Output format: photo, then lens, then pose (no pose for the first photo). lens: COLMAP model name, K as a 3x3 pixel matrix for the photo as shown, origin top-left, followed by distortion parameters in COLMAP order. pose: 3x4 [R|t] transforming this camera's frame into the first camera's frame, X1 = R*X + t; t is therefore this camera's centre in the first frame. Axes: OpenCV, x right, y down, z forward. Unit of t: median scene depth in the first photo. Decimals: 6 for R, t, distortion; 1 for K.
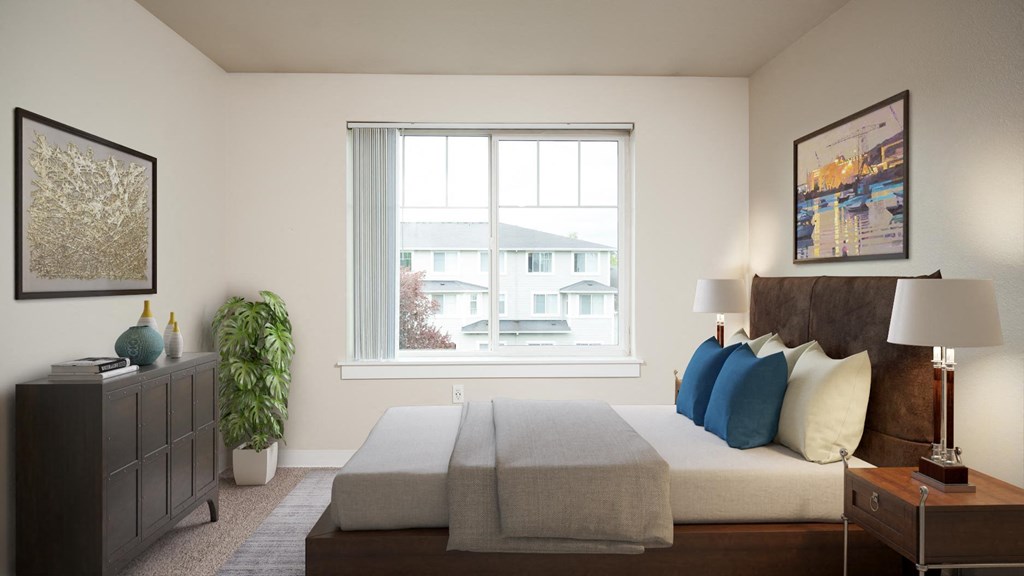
lens RADIAL K [[520.5, 0, 517.8], [0, 520.5, 281.0], [0, 0, 1]] dist [0.006663, -0.000580]
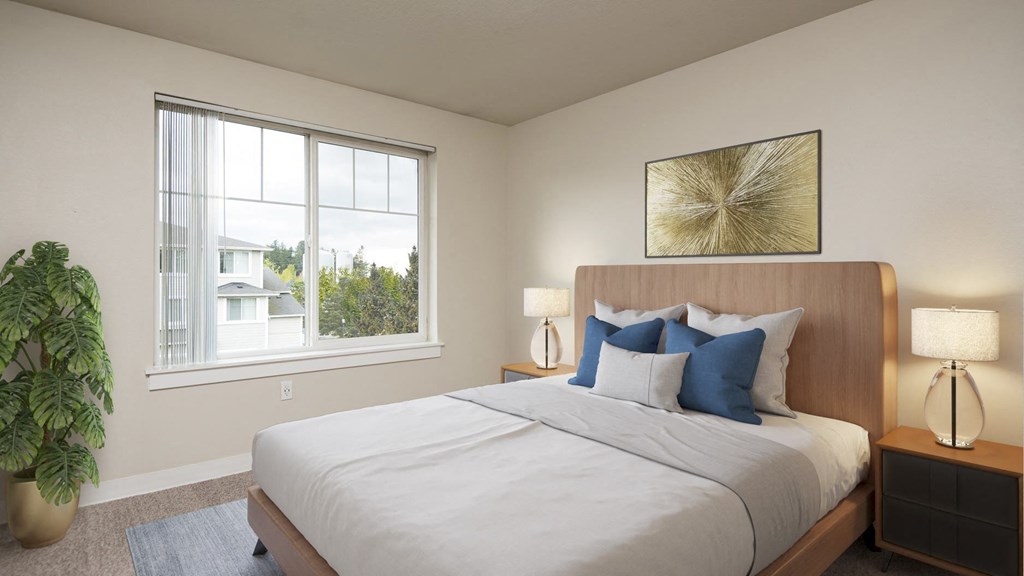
lens RADIAL K [[520.5, 0, 513.6], [0, 520.5, 282.5], [0, 0, 1]] dist [0.006663, -0.000580]
pose [[0.776113, -0.000916, 0.630593, -0.381579], [0.002817, 0.999994, -0.002014, 0.013152], [-0.630587, 0.003340, 0.776111, -0.048838]]
